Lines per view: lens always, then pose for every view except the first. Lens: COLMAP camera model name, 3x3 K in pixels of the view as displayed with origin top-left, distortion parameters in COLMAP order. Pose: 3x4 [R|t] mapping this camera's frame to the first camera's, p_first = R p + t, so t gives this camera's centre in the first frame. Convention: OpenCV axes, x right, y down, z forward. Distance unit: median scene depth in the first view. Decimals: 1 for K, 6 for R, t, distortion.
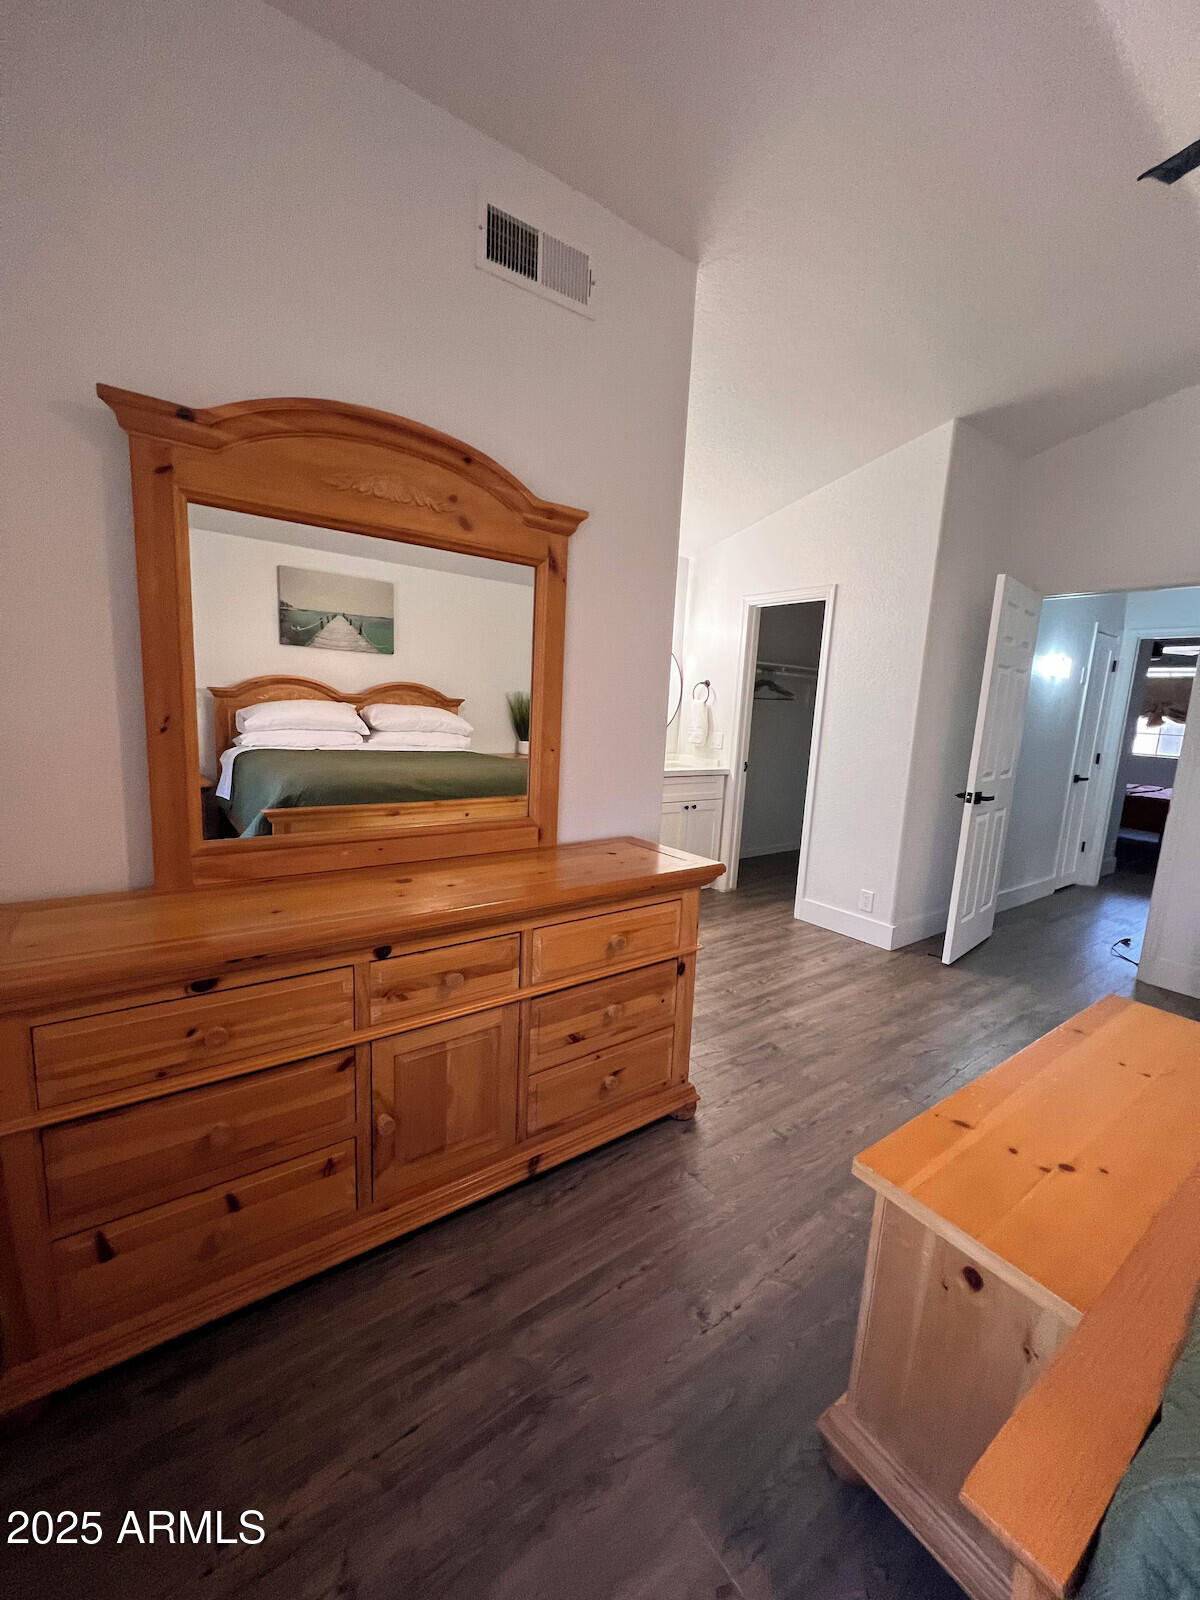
lens RADIAL K [[639.4, 0, 600.0], [0, 639.4, 800.0], [0, 0, 1]] dist [-0.003191, -0.000062]
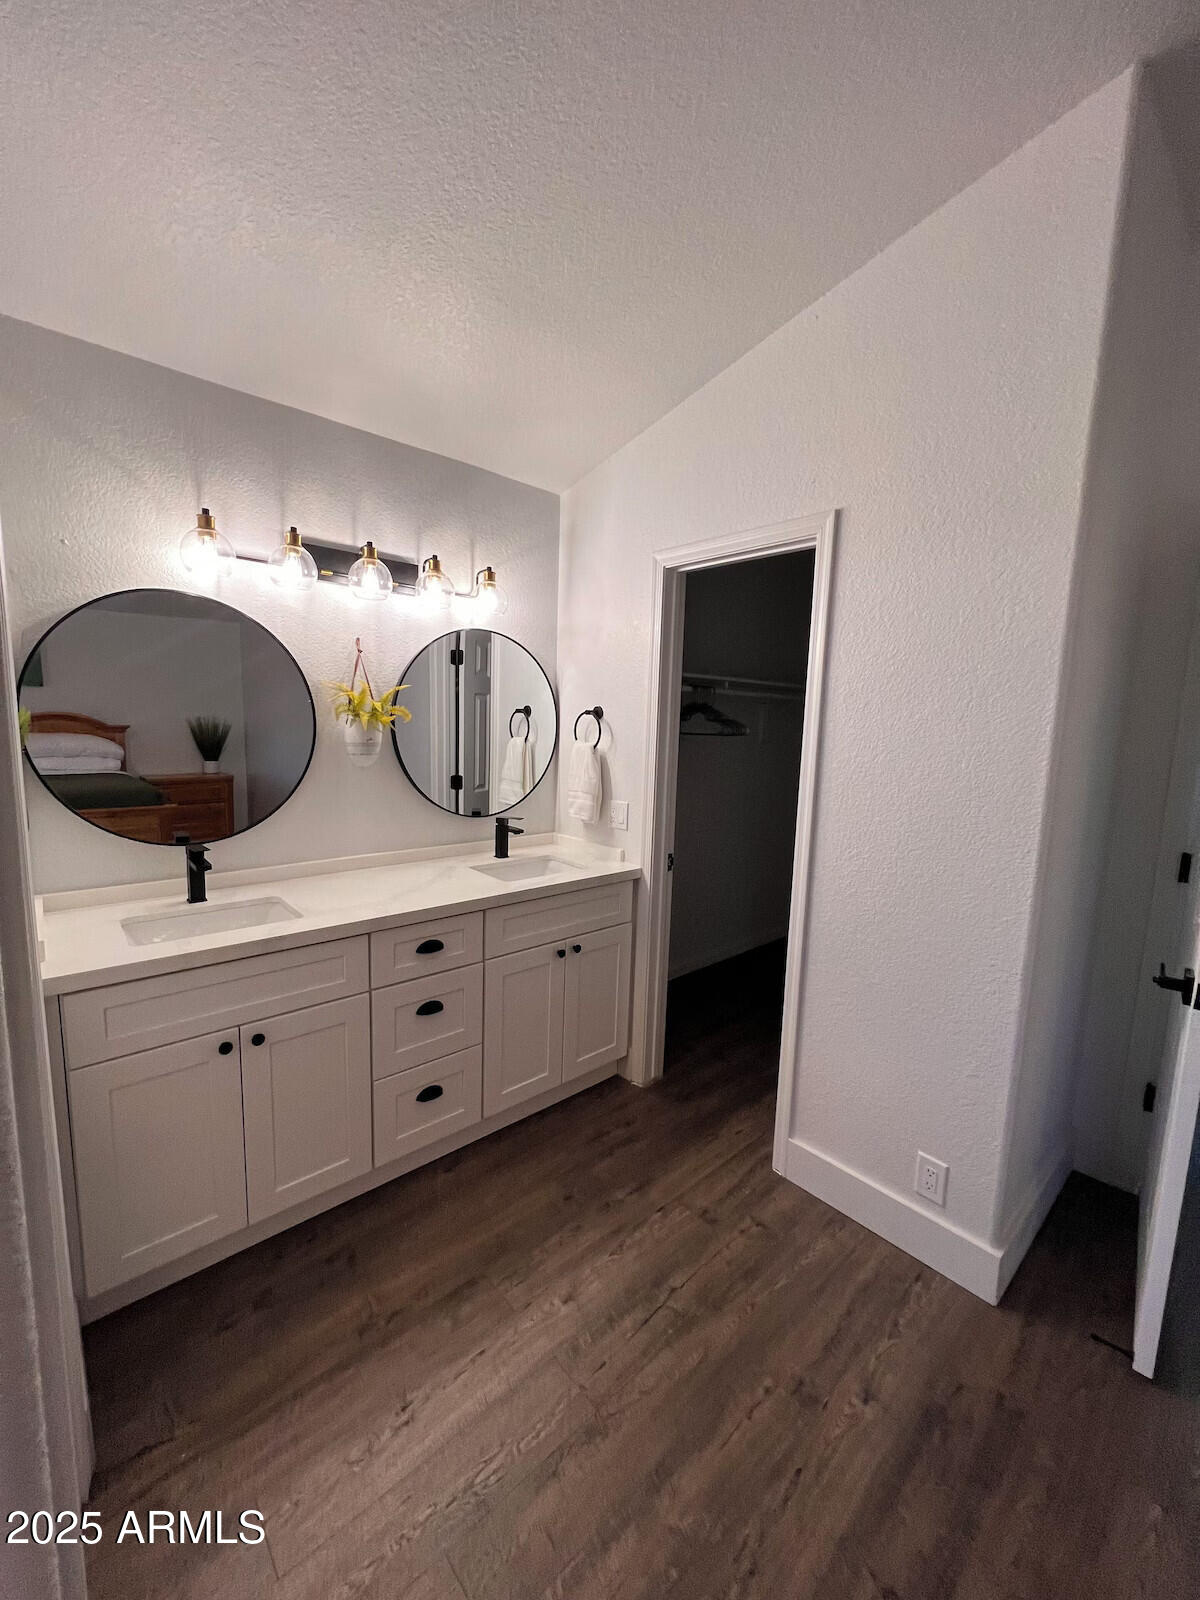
lens RADIAL K [[639.4, 0, 600.0], [0, 639.4, 800.0], [0, 0, 1]] dist [-0.003191, -0.000062]
pose [[0.994655, -0.037116, 0.096352, 0.117149], [0.038952, 0.999092, -0.017248, -0.099939], [-0.095625, 0.020909, 0.995198, 0.458476]]
